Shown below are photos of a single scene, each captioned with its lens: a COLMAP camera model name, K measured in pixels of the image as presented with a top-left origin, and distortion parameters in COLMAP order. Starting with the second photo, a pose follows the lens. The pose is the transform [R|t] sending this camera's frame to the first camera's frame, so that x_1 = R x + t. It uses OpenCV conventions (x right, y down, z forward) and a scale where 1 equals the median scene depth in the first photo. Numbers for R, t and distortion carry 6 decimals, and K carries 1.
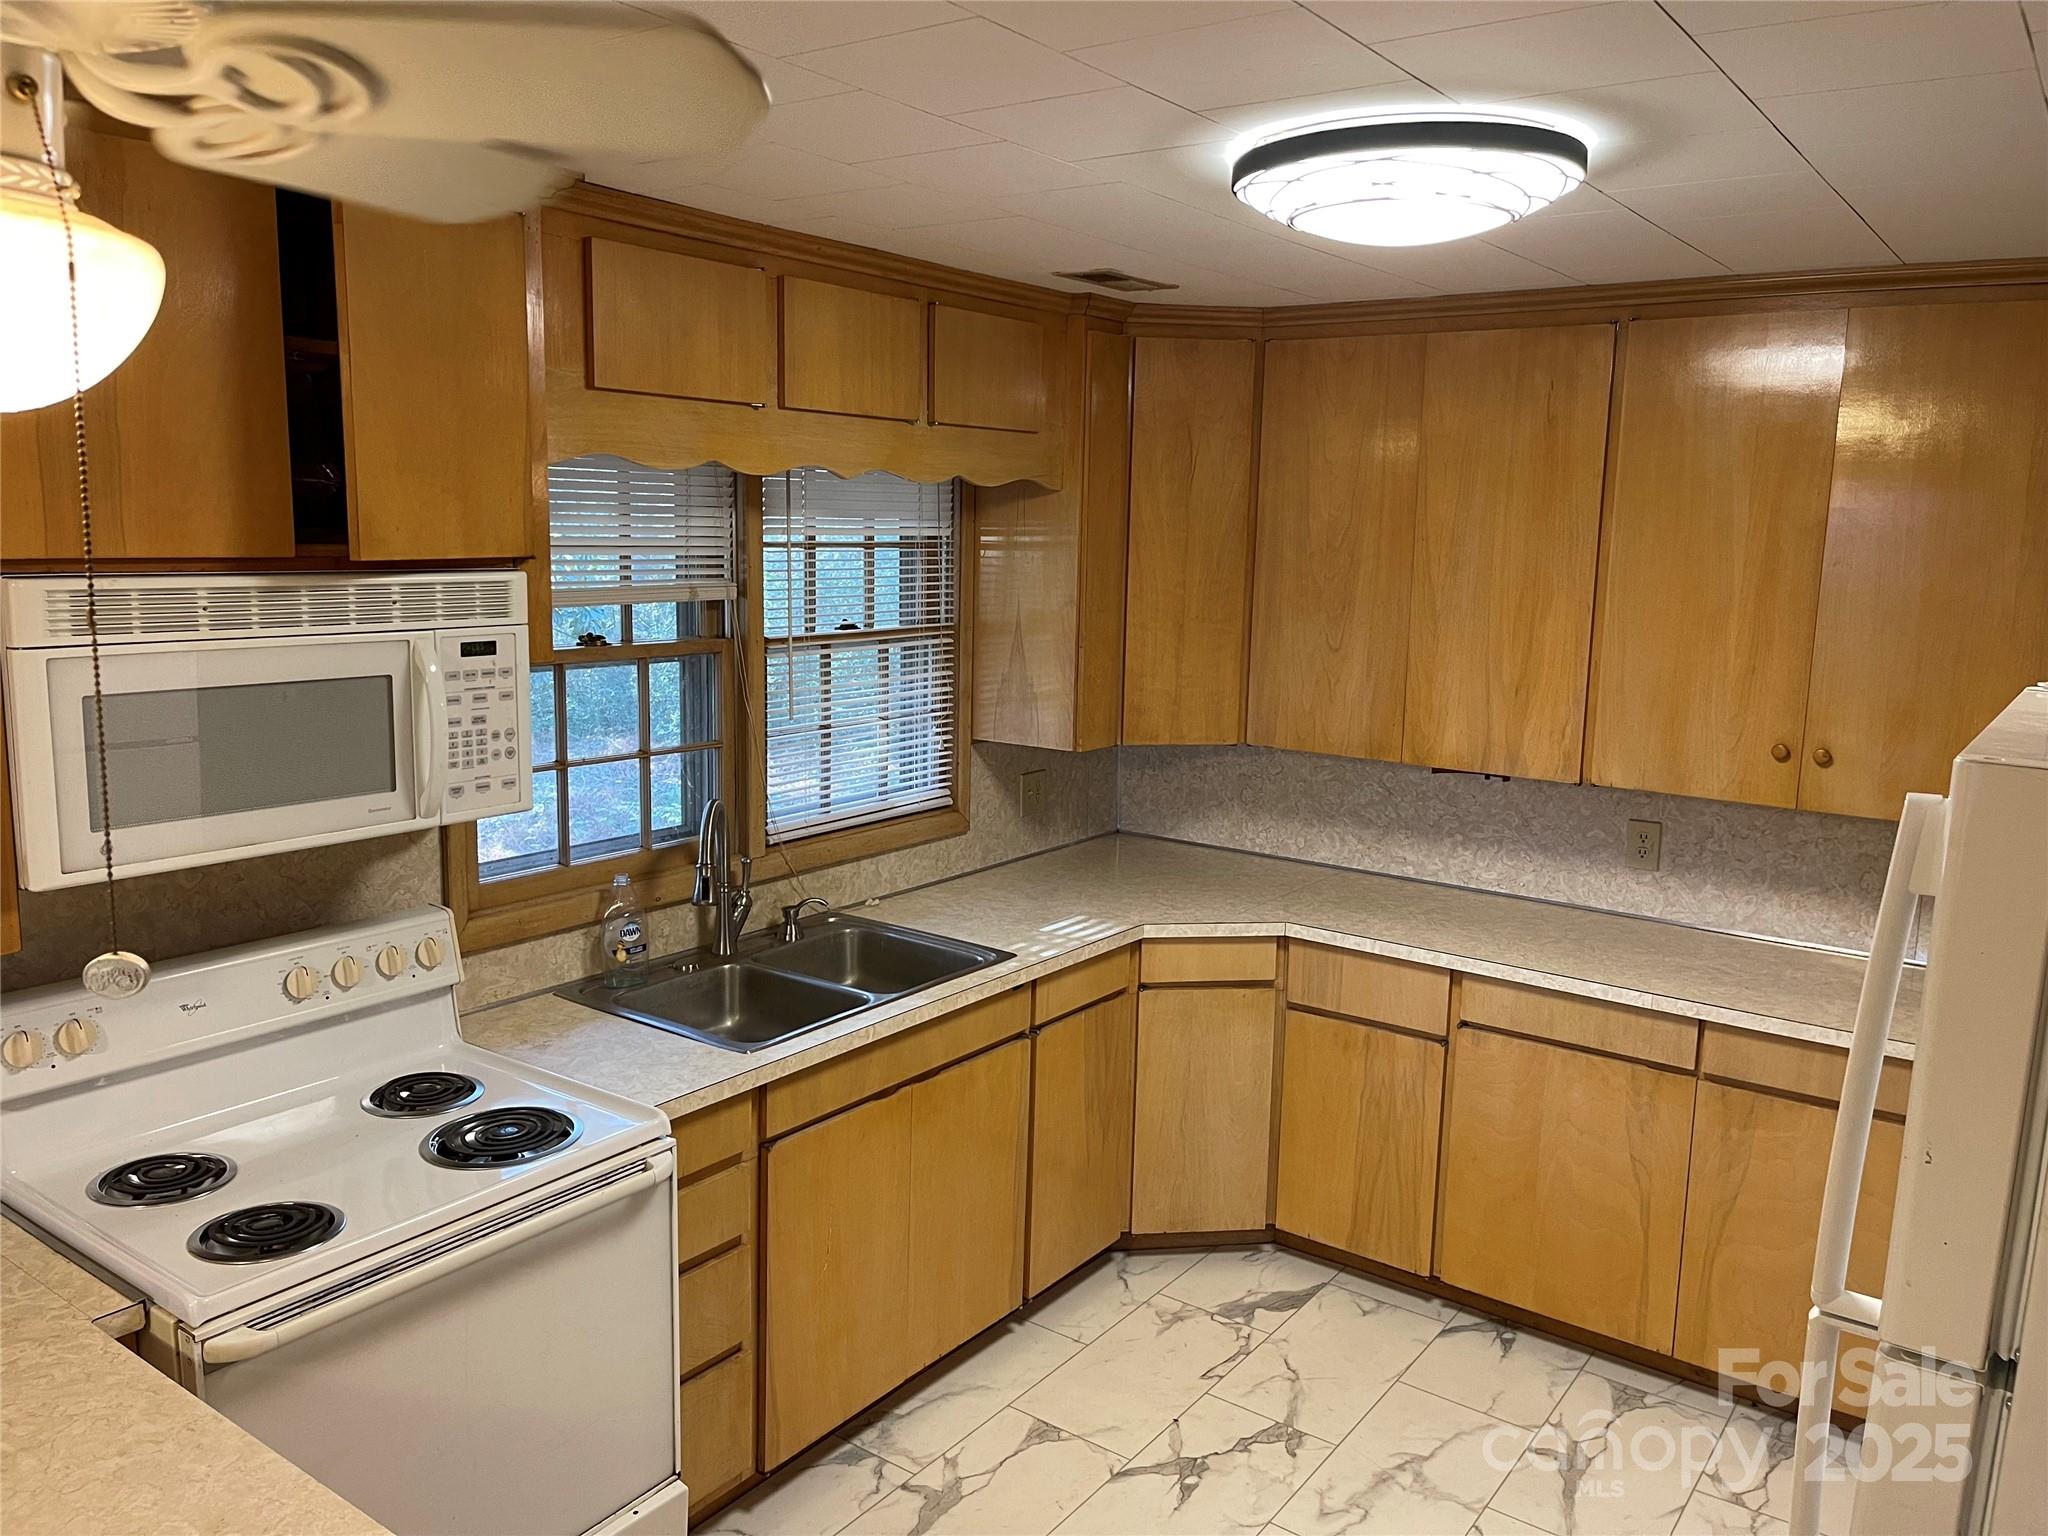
lens RADIAL K [[1539.7, 0, 1008.2], [0, 1539.7, 753.1], [0, 0, 1]] dist [0.044248, -0.029280]
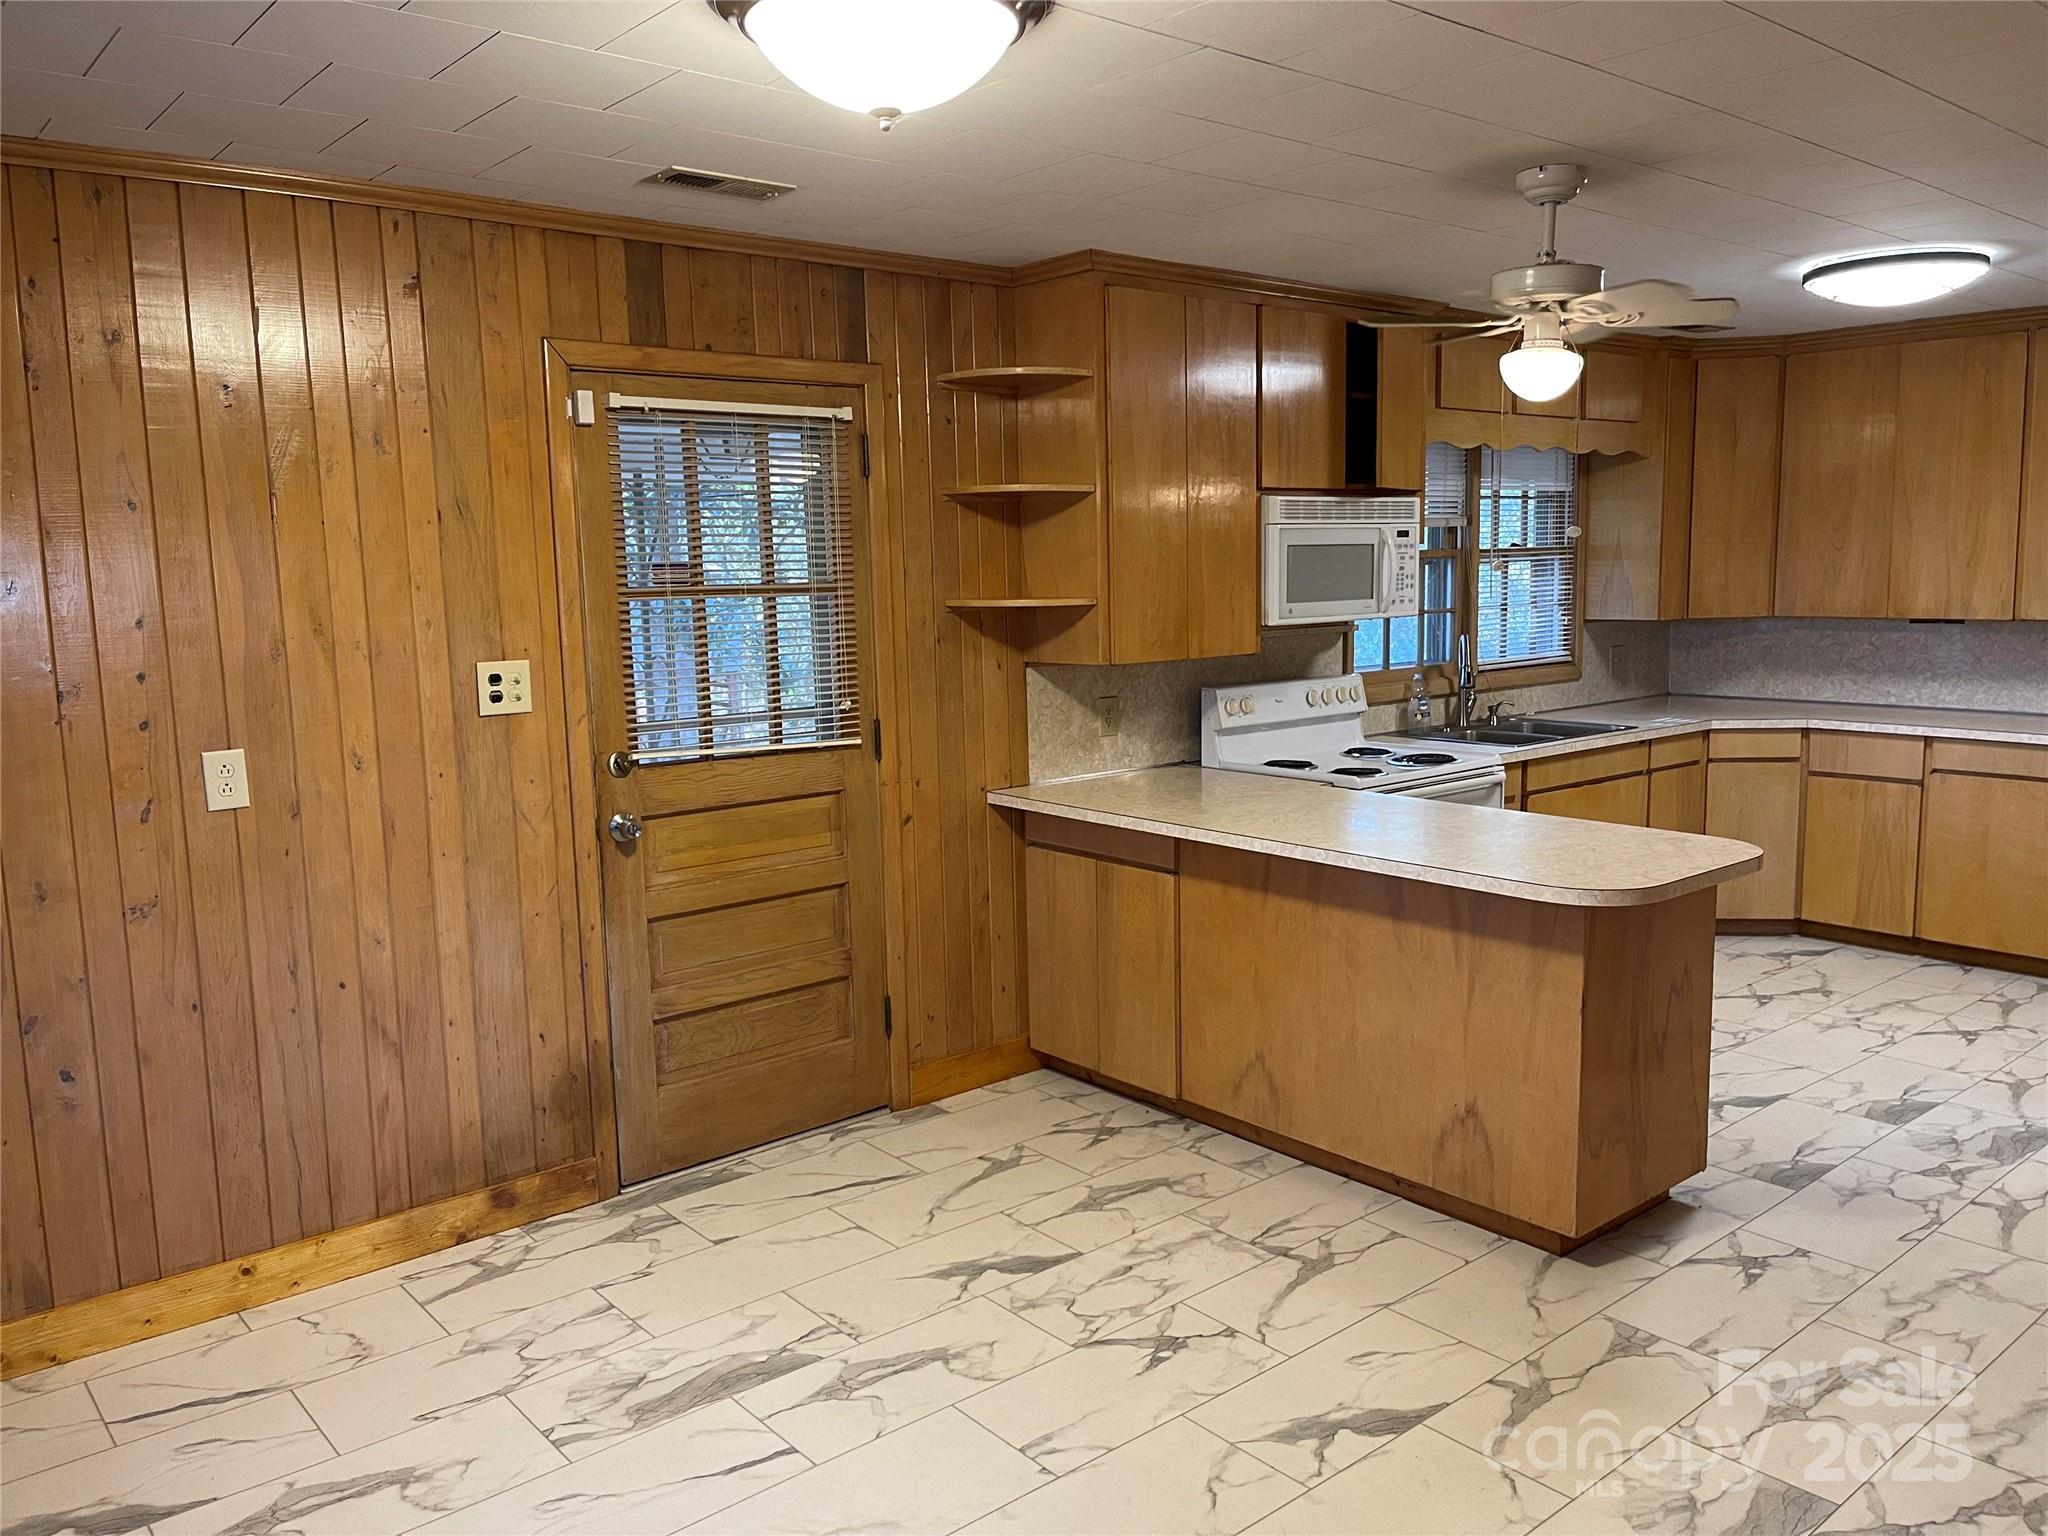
lens RADIAL K [[1539.7, 0, 1036.4], [0, 1539.7, 757.1], [0, 0, 1]] dist [0.044248, -0.029280]
pose [[0.972365, -0.010792, -0.233218, -0.221741], [0.005609, 0.999723, -0.022876, 0.182926], [0.233400, 0.020935, 0.972155, -0.746791]]
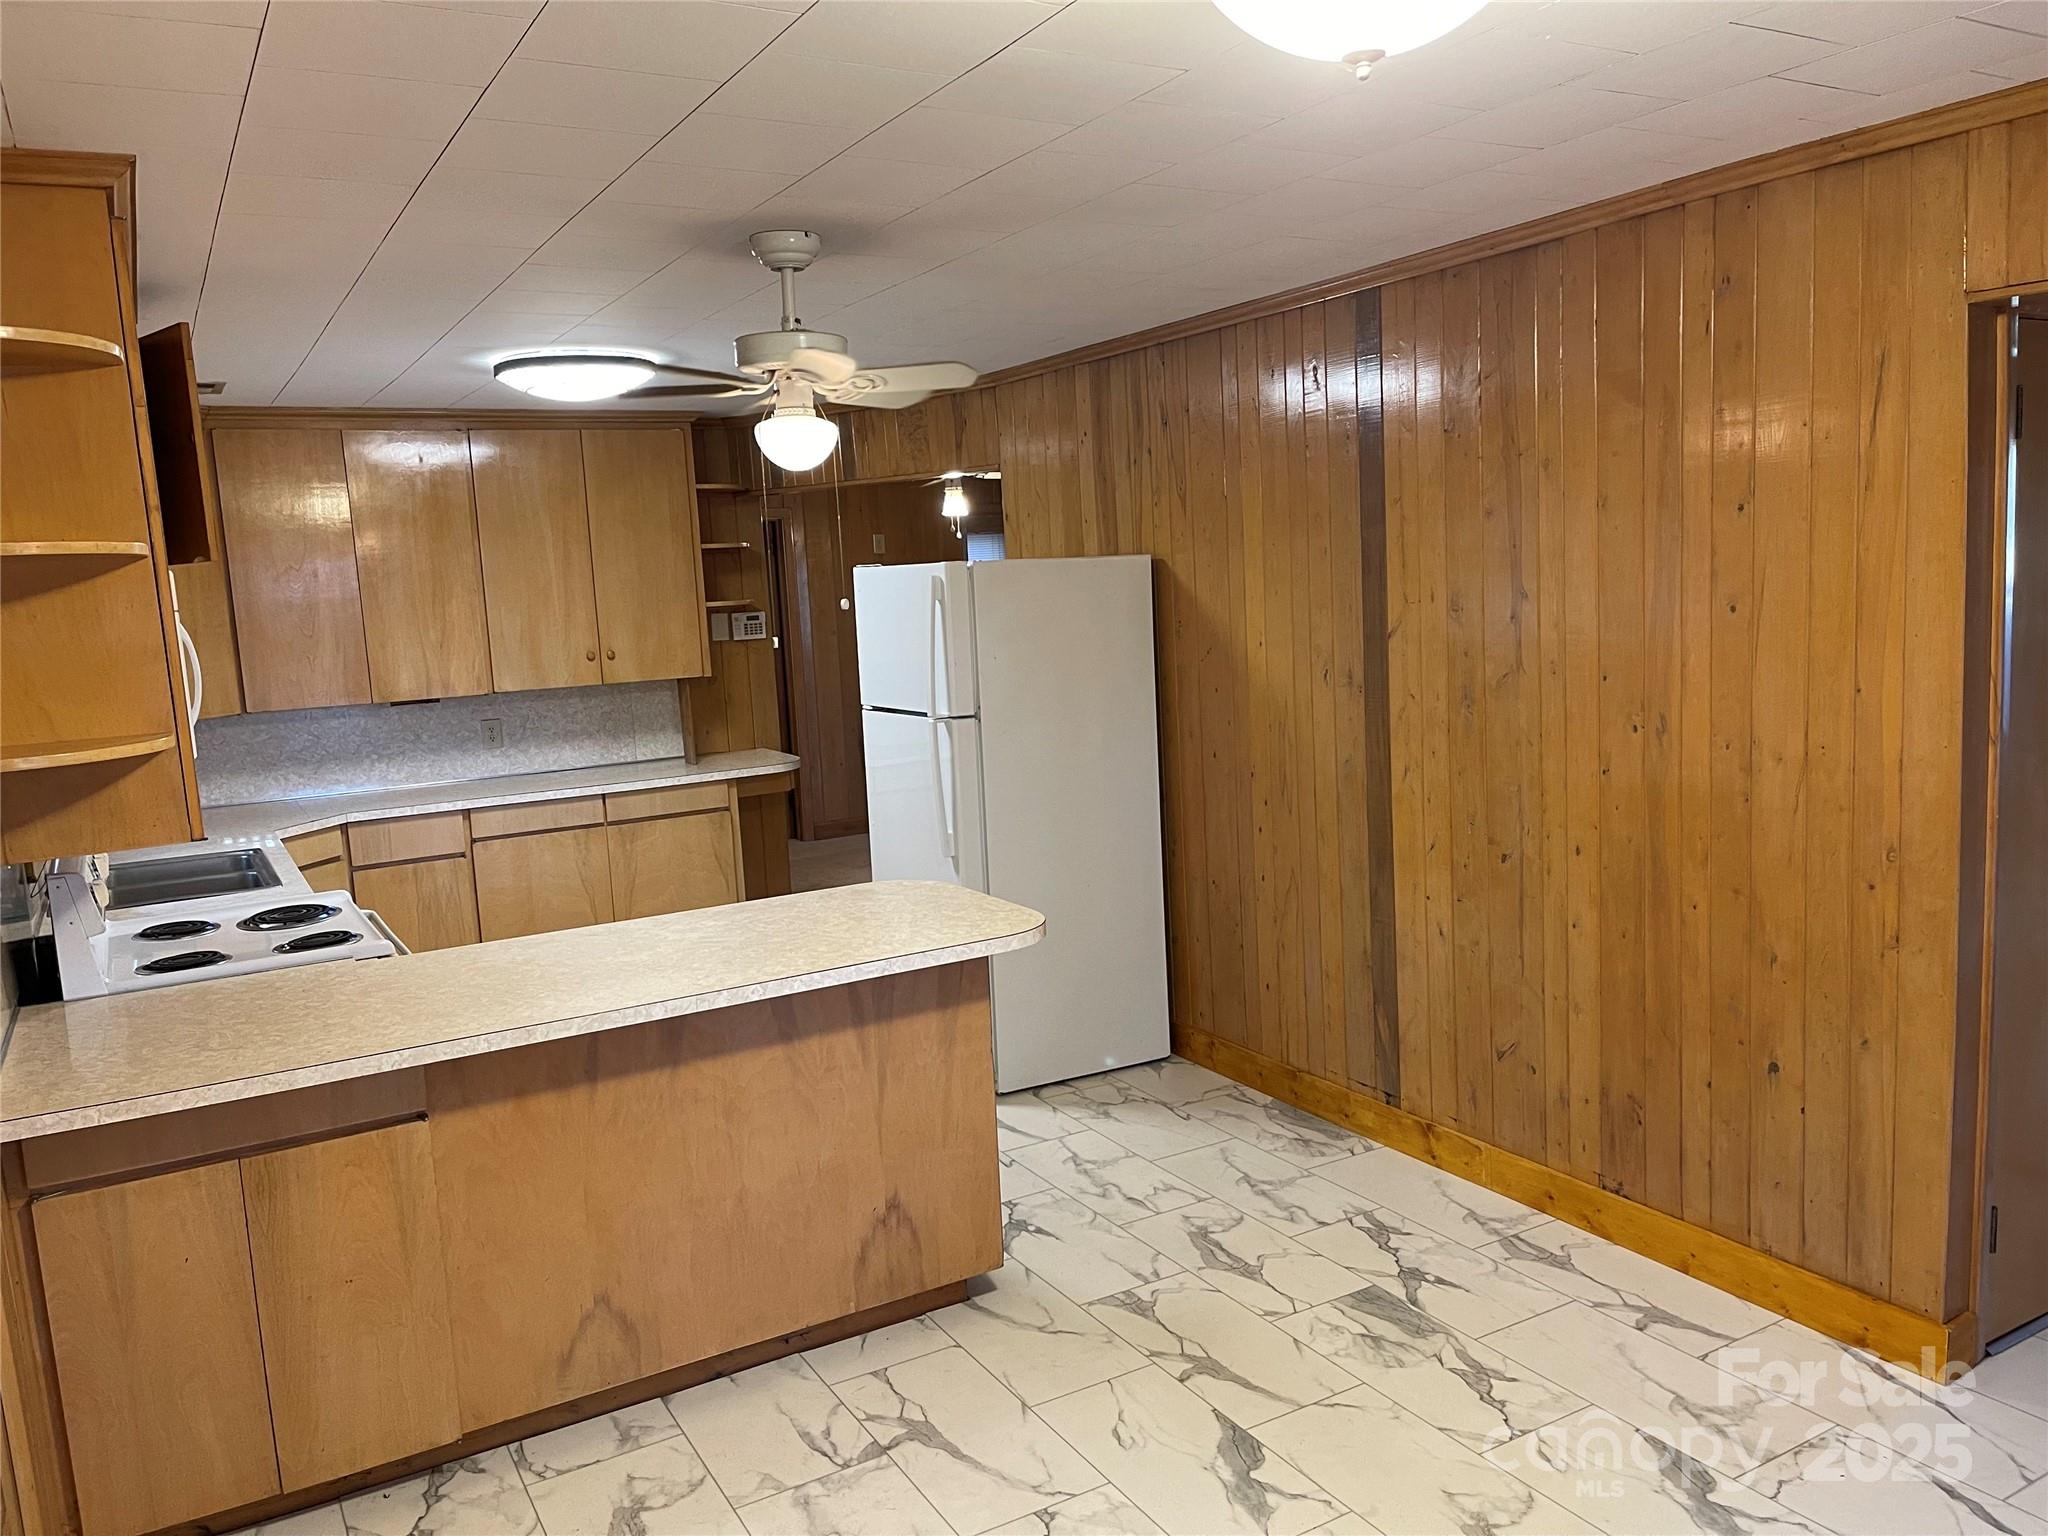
lens RADIAL K [[1539.7, 0, 1028.4], [0, 1539.7, 790.3], [0, 0, 1]] dist [0.044248, -0.029280]
pose [[0.409924, -0.175402, 0.895096, -0.909515], [0.199779, 0.974774, 0.099524, 0.070638], [-0.889972, 0.138024, 0.434625, -0.261480]]
